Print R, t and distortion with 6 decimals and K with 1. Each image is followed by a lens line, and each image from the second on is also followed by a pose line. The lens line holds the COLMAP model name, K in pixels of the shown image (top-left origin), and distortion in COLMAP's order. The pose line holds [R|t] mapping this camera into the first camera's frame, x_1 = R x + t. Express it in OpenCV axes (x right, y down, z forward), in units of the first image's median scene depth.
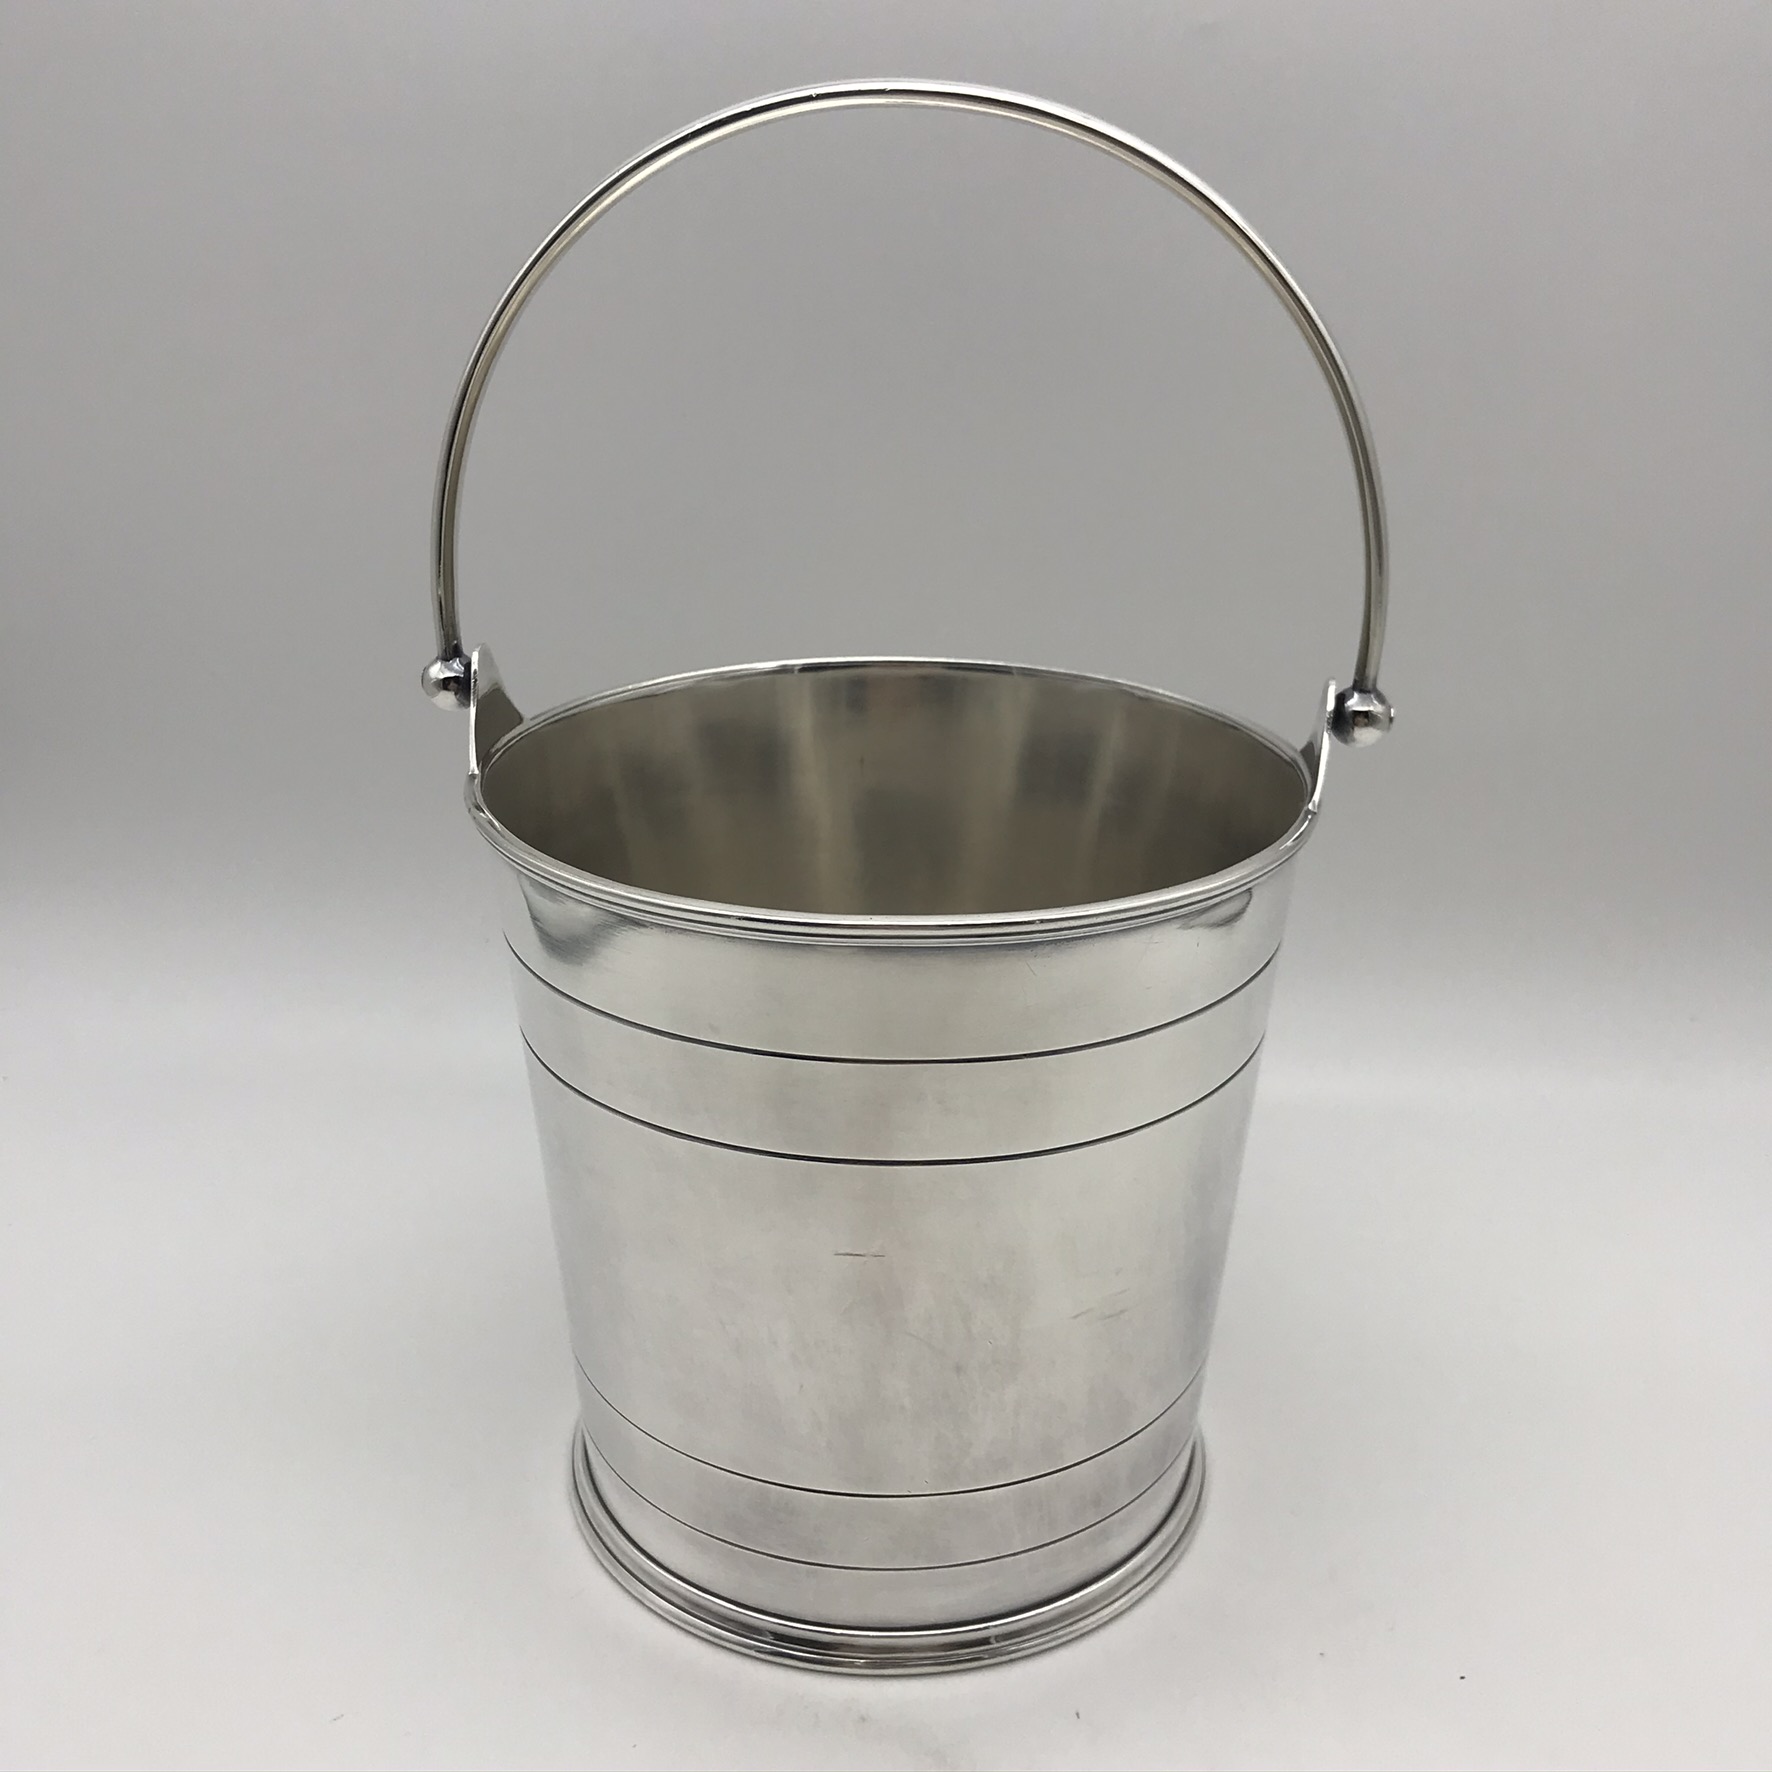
lens RADIAL K [[2415.7, 0, 893.9], [0, 2415.7, 797.4], [0, 0, 1]] dist [0.044206, 0.000000]
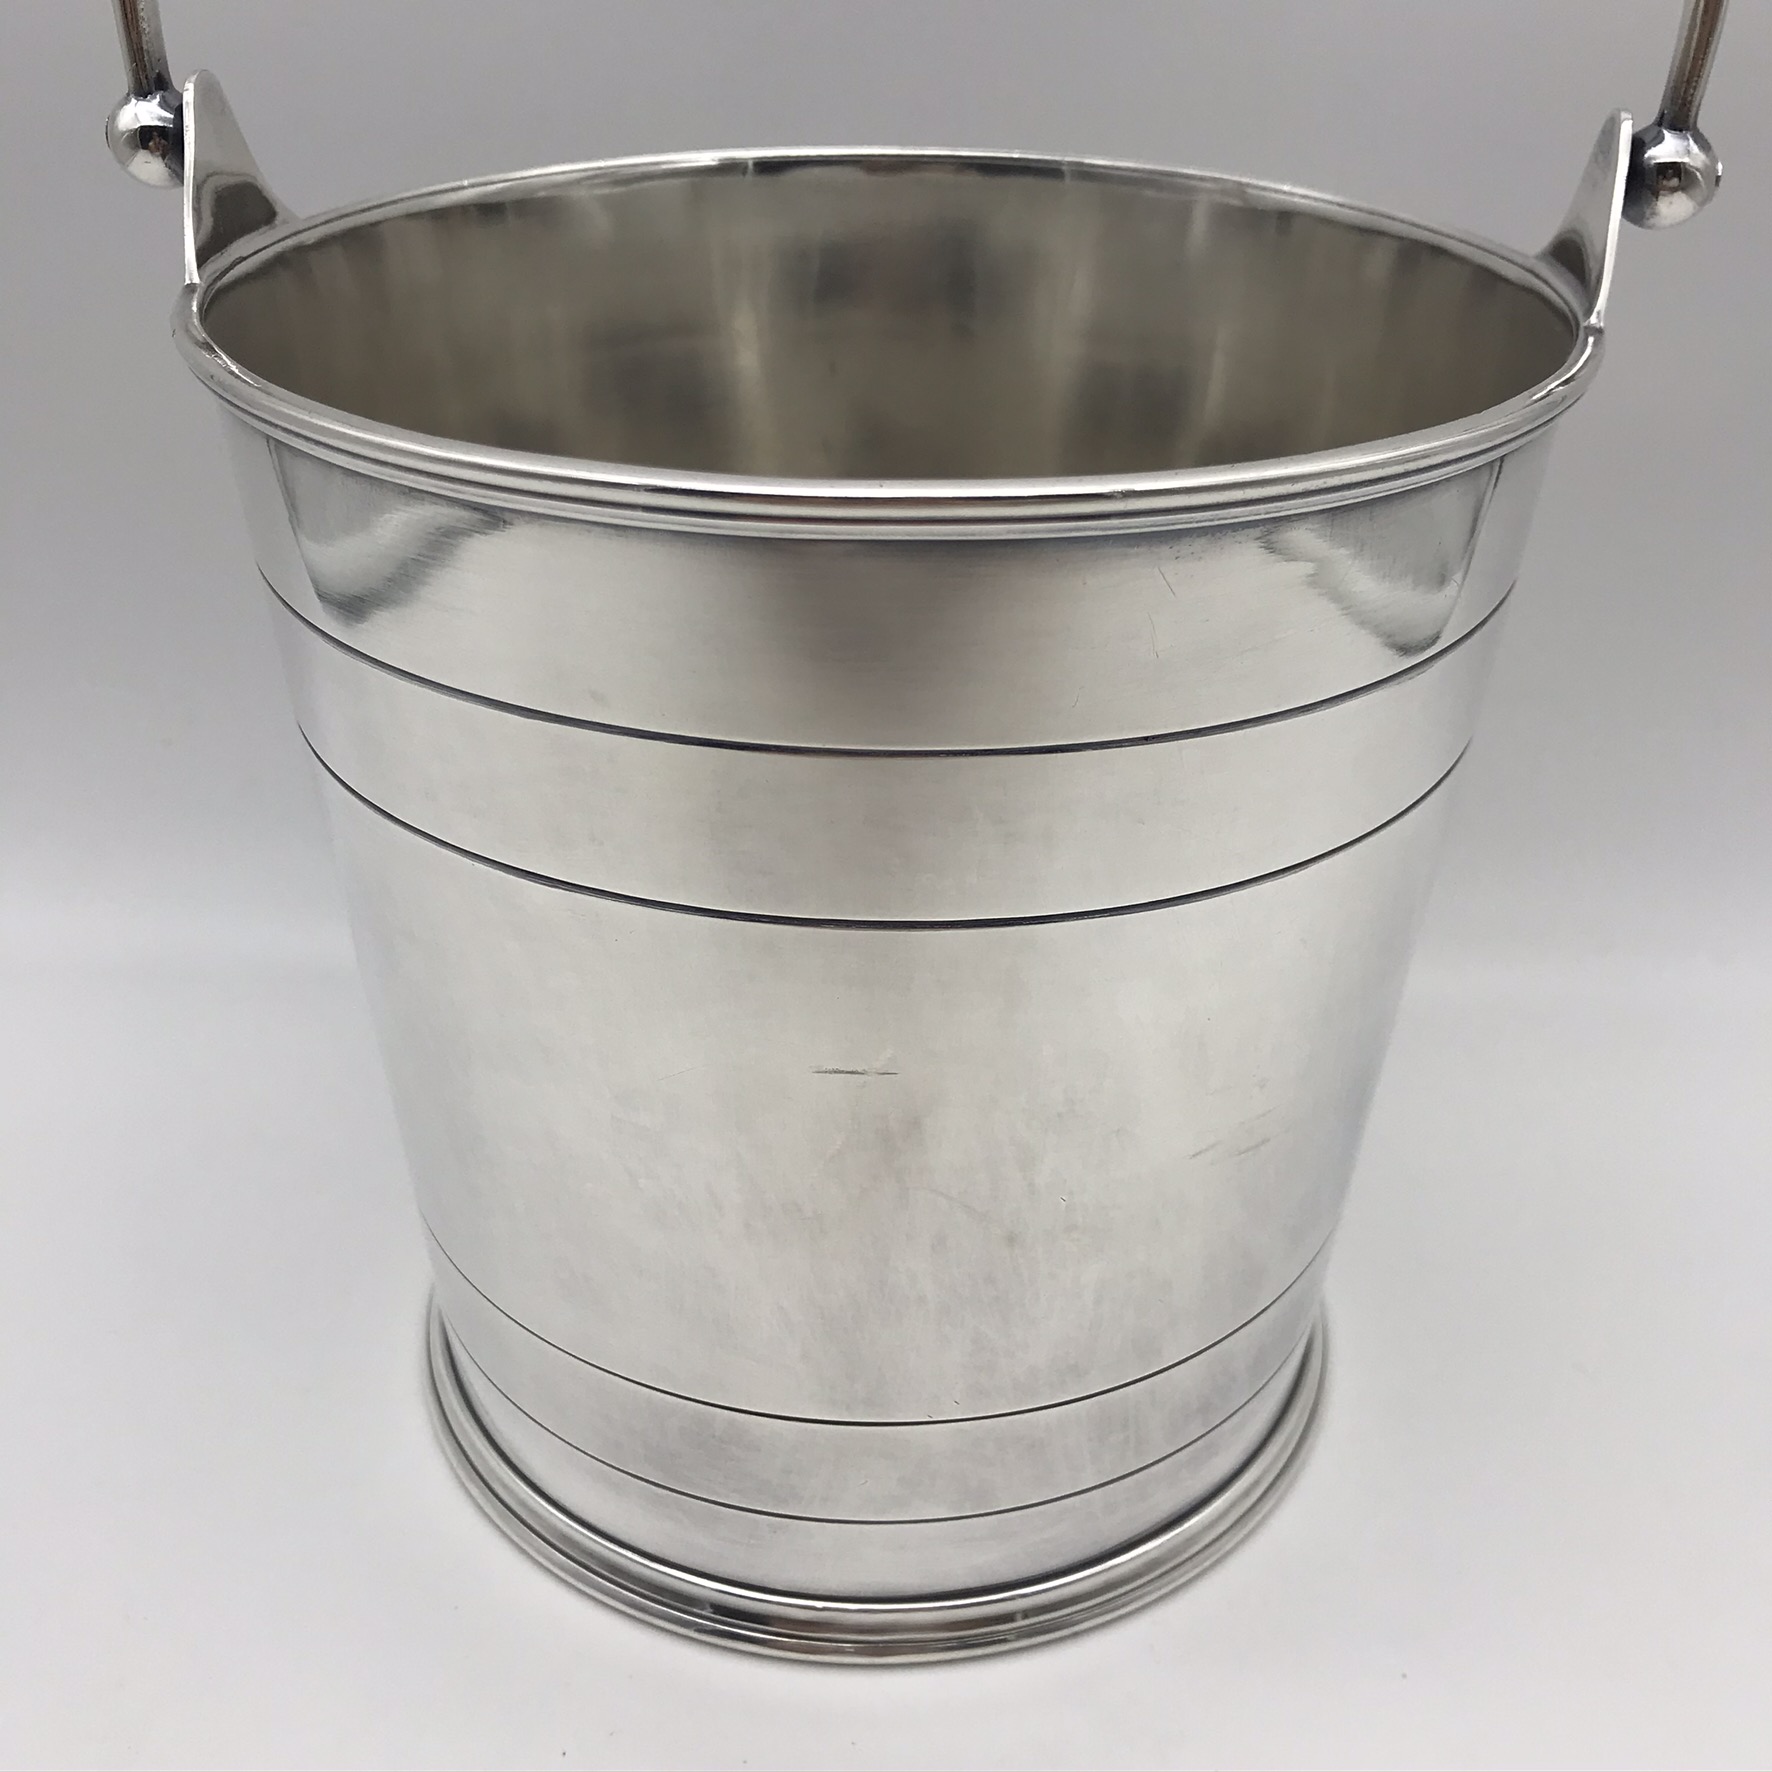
lens RADIAL K [[2415.7, 0, 875.4], [0, 2415.7, 880.2], [0, 0, 1]] dist [0.044206, 0.000000]
pose [[0.999675, -0.013803, 0.021443, -0.020032], [0.010372, 0.988231, 0.152618, 0.046303], [-0.023297, -0.152346, 0.988053, 0.383875]]
